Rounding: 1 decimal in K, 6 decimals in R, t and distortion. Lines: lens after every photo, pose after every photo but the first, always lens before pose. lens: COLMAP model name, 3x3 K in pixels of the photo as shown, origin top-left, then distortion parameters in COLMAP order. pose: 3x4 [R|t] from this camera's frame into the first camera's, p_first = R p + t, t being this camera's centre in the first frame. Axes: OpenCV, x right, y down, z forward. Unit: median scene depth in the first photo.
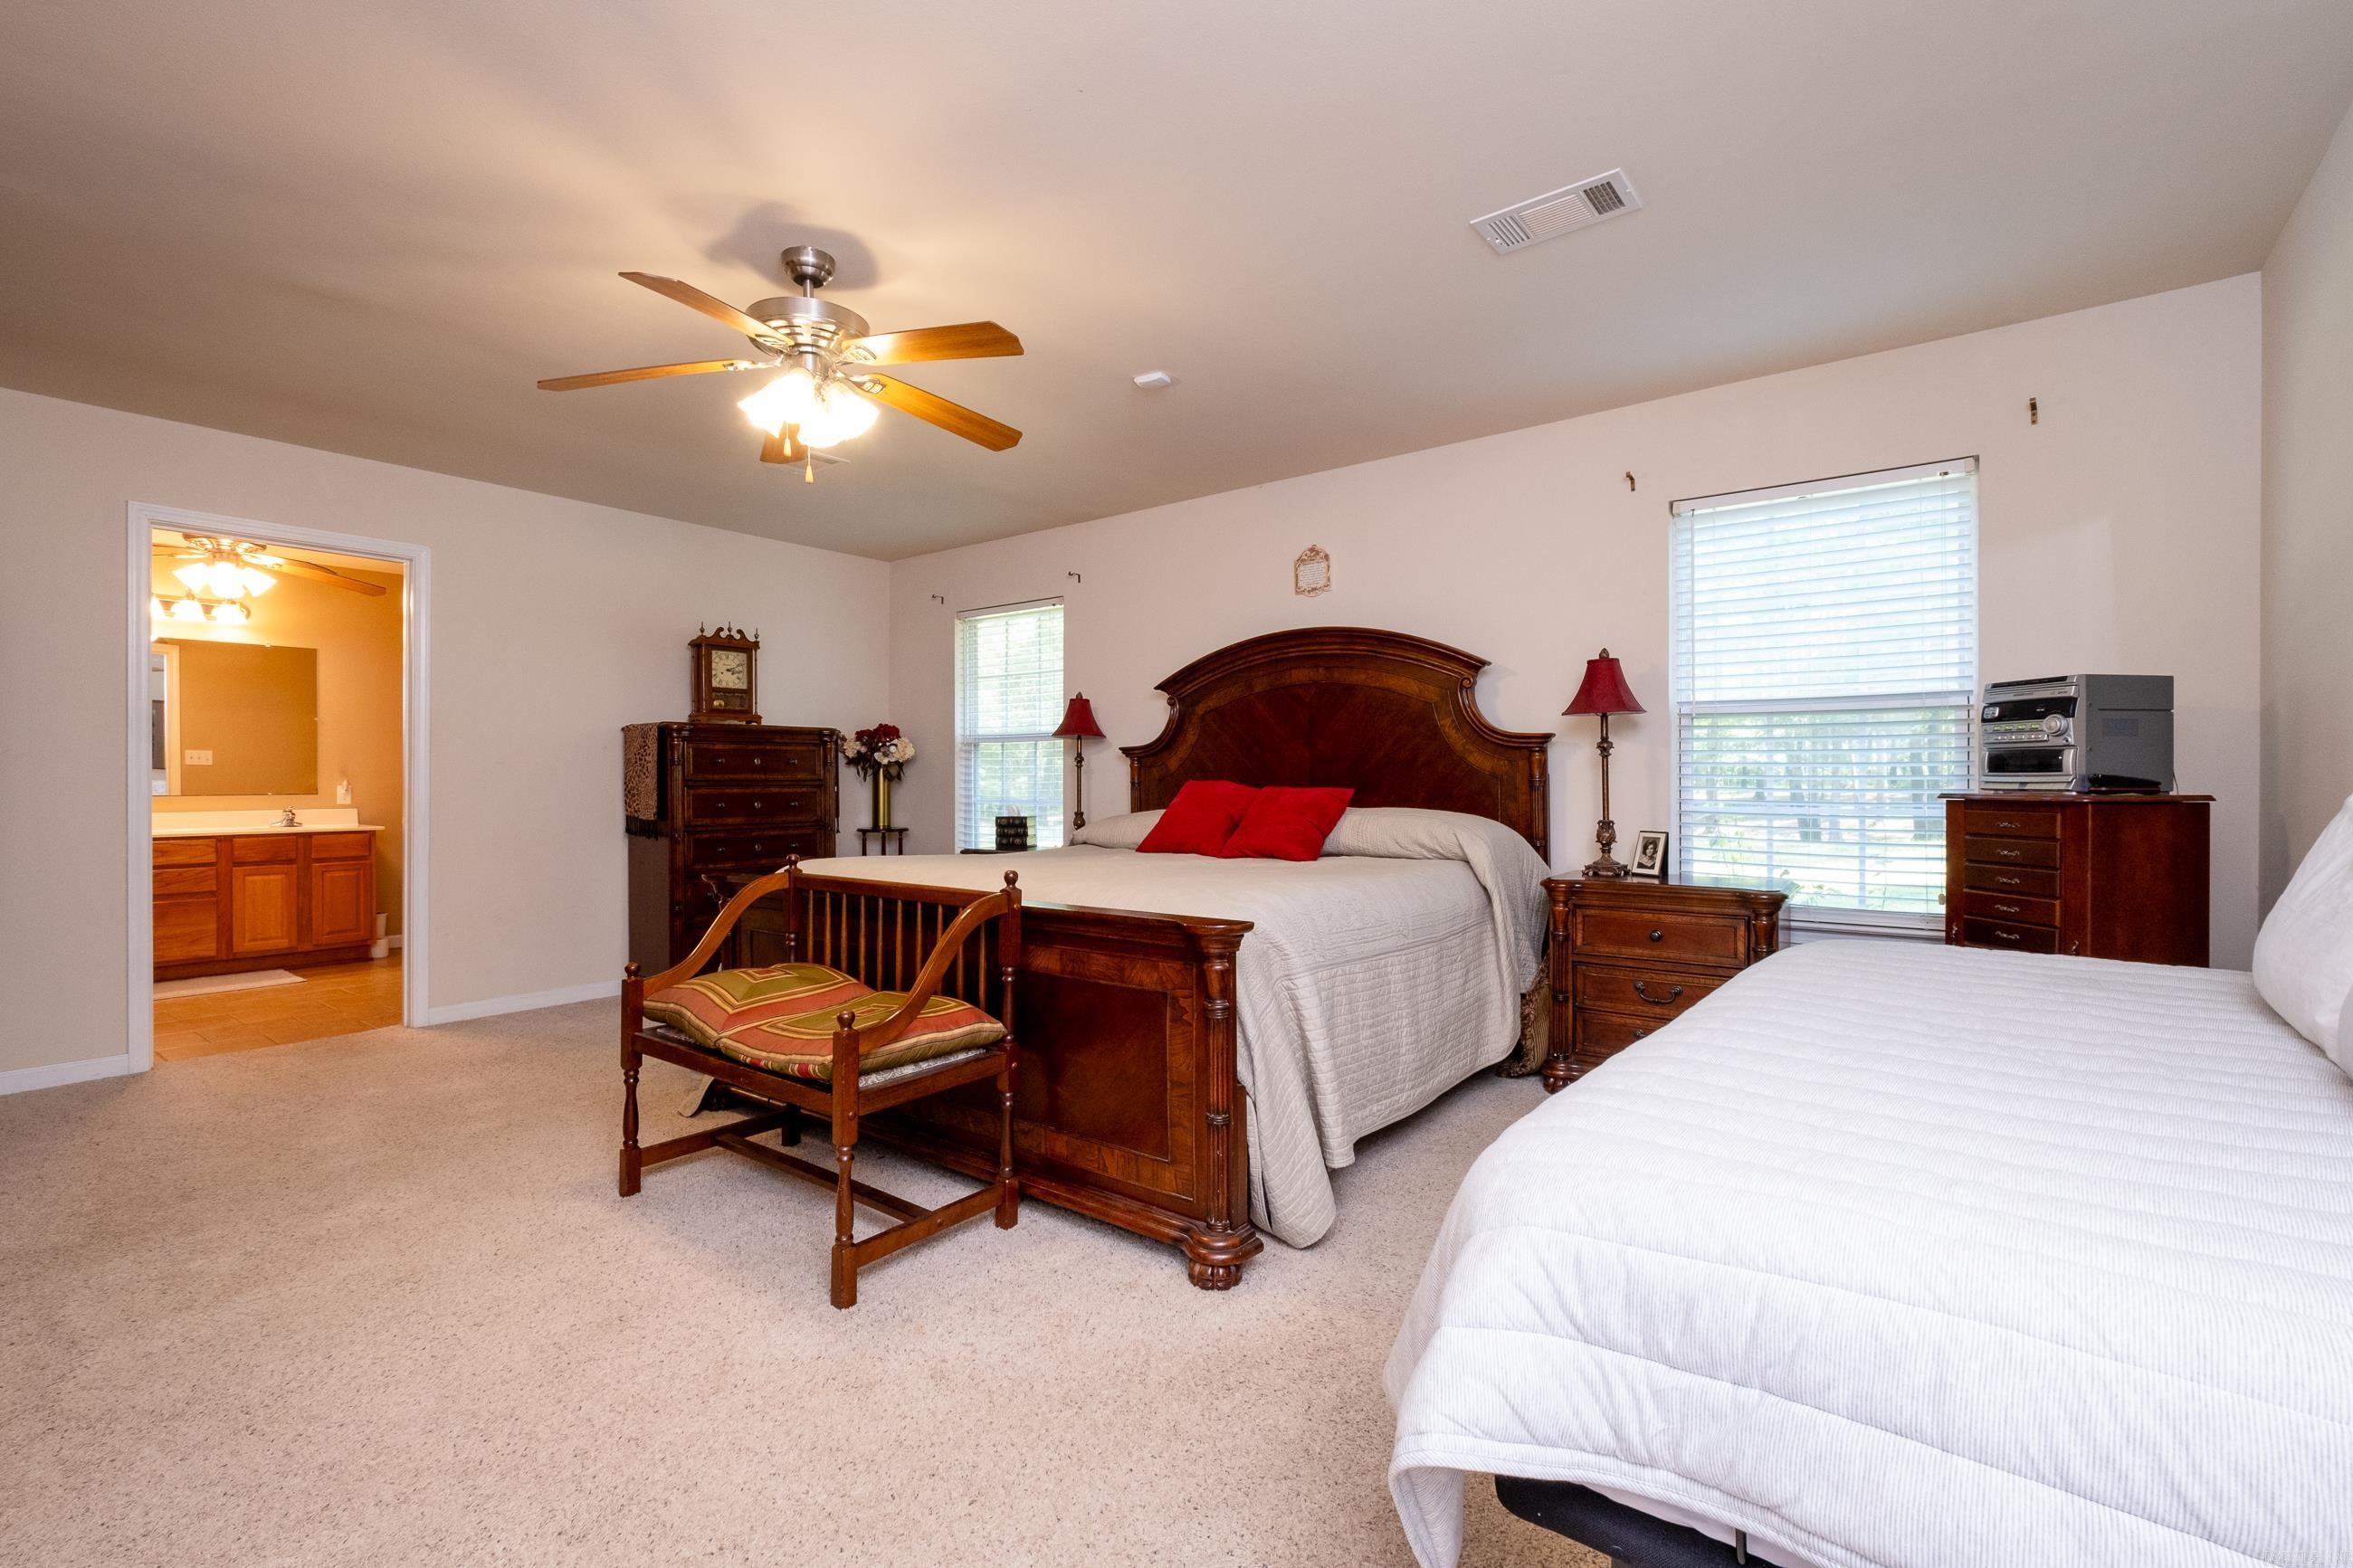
lens RADIAL K [[1052.7, 0, 1171.5], [0, 1052.7, 768.2], [0, 0, 1]] dist [-0.001859, -0.000213]
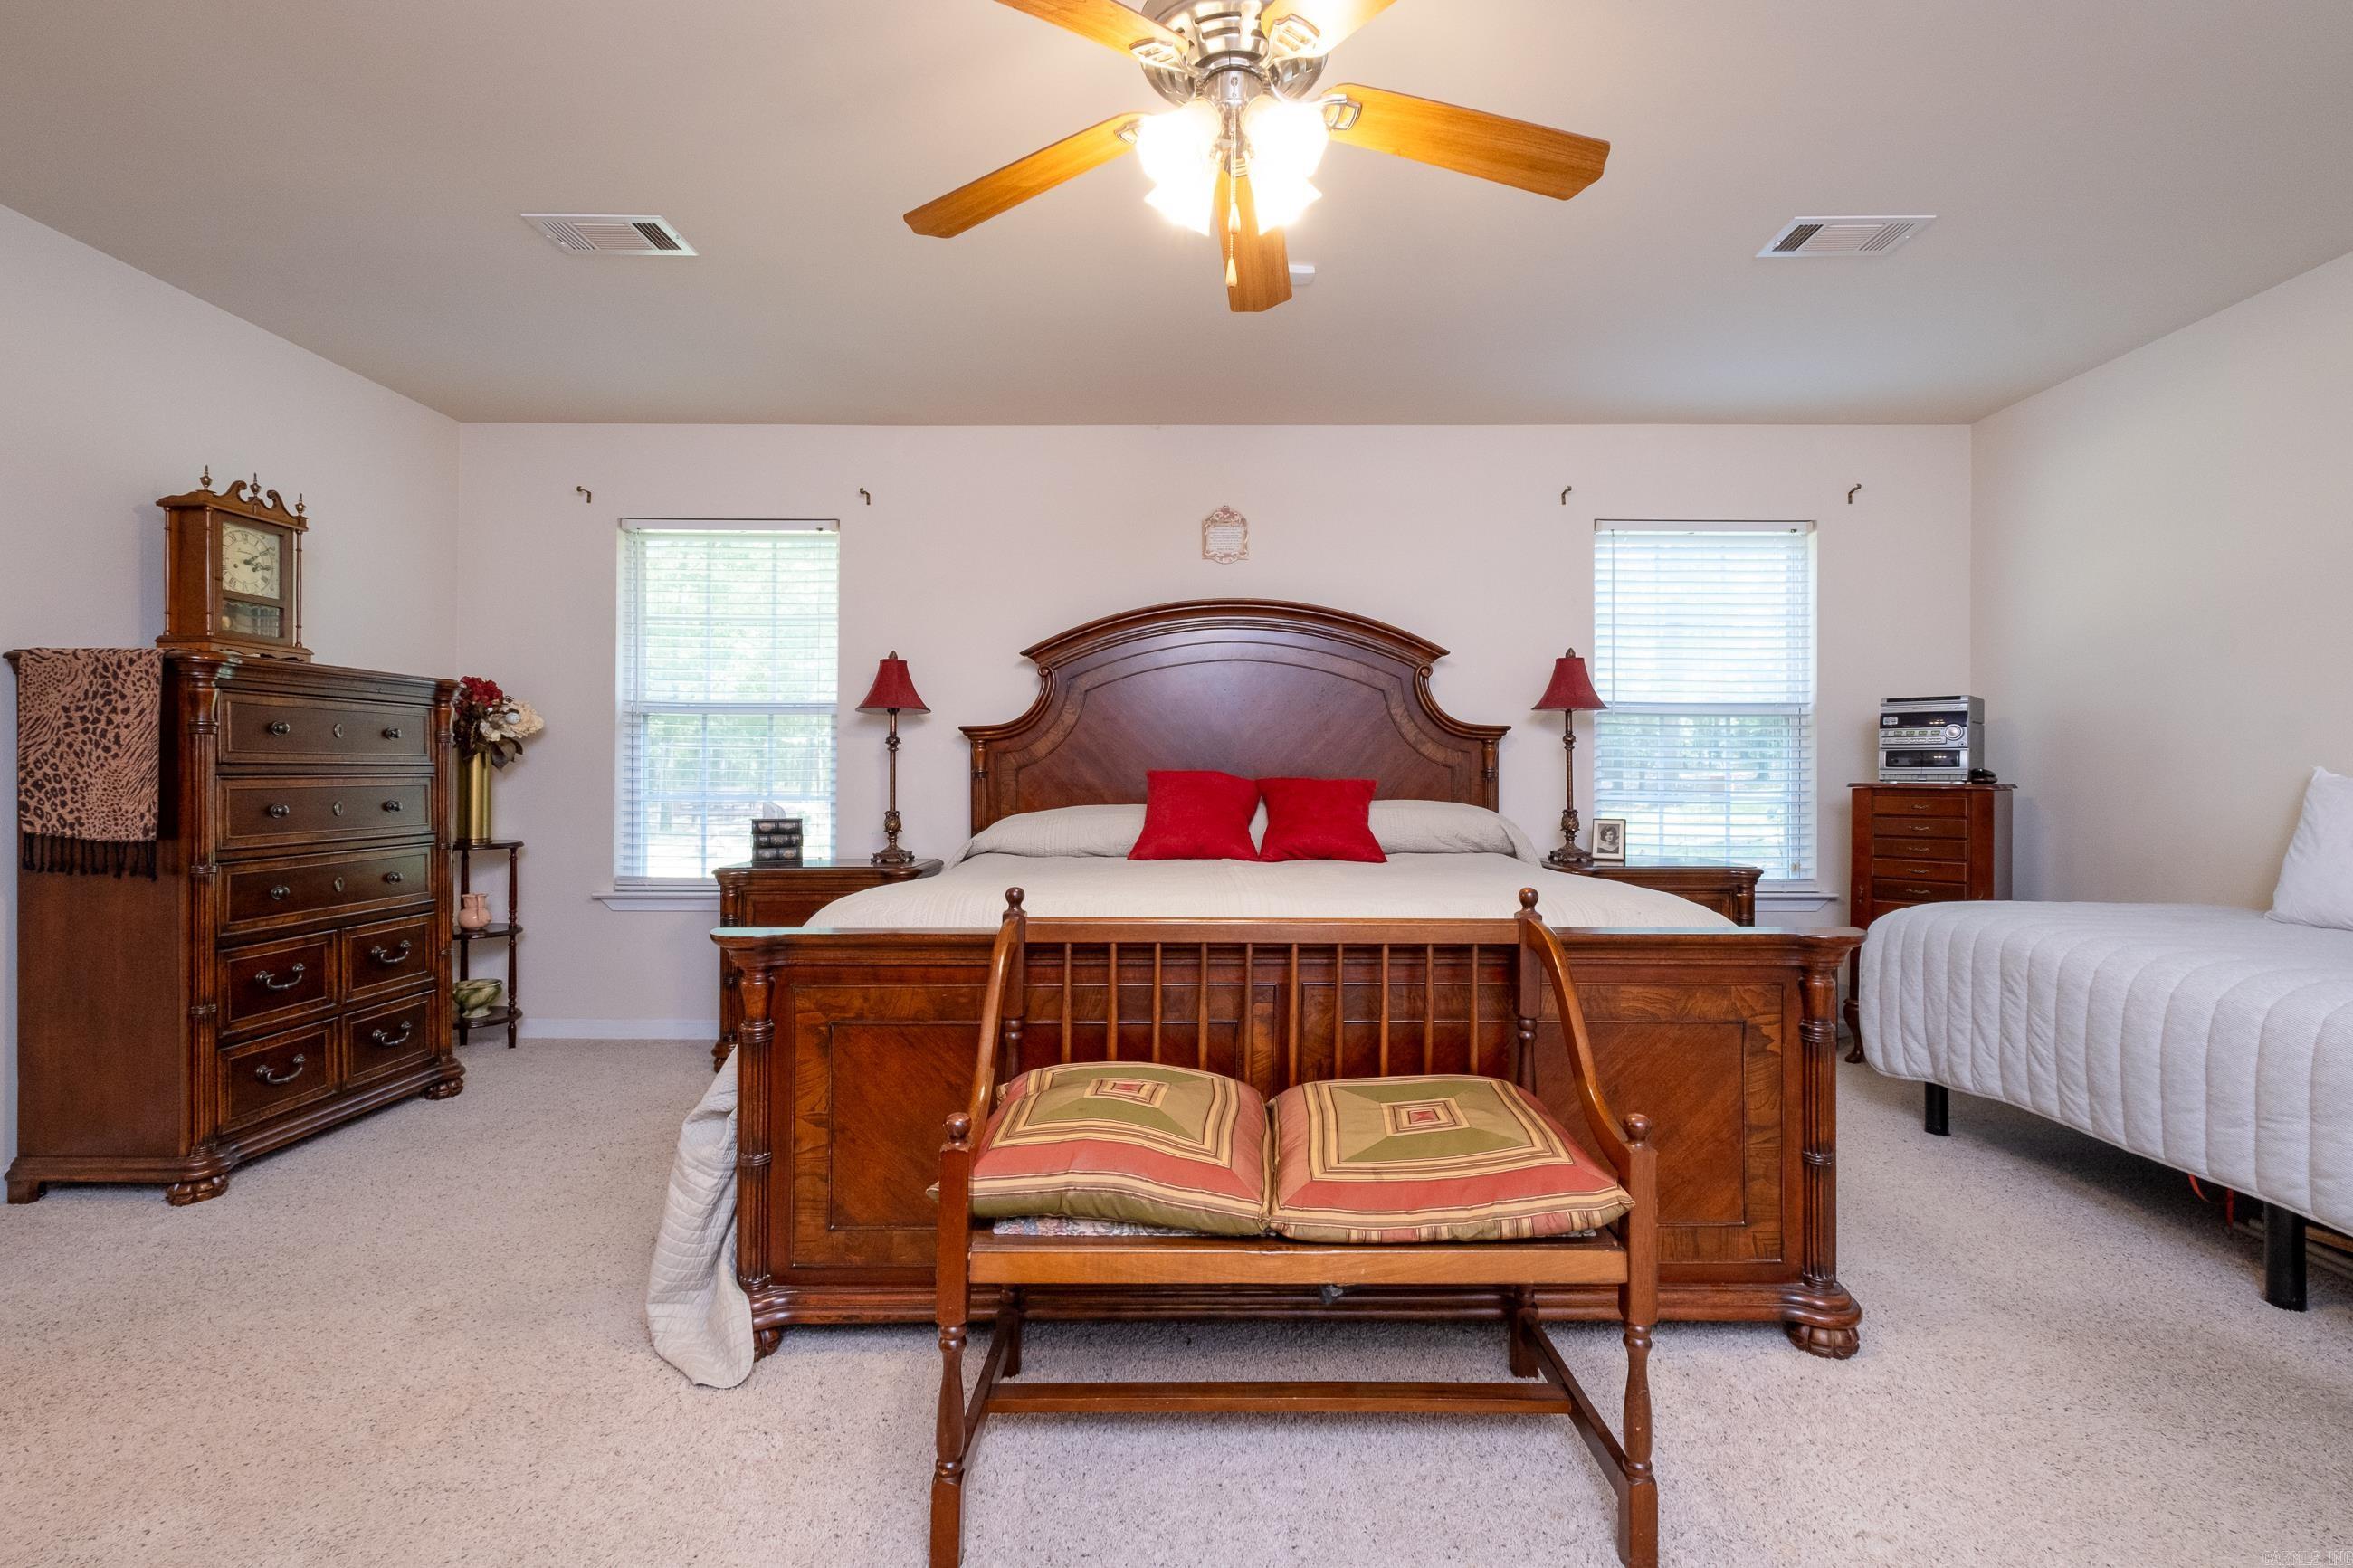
lens RADIAL K [[1068.3, 0, 1180.2], [0, 1068.3, 774.5], [0, 0, 1]] dist [0.002188, -0.000173]
pose [[0.787742, 0.004389, 0.615989, -0.419488], [-0.011496, 0.999905, 0.007577, 0.007747], [-0.615898, -0.013050, 0.787718, 0.291005]]
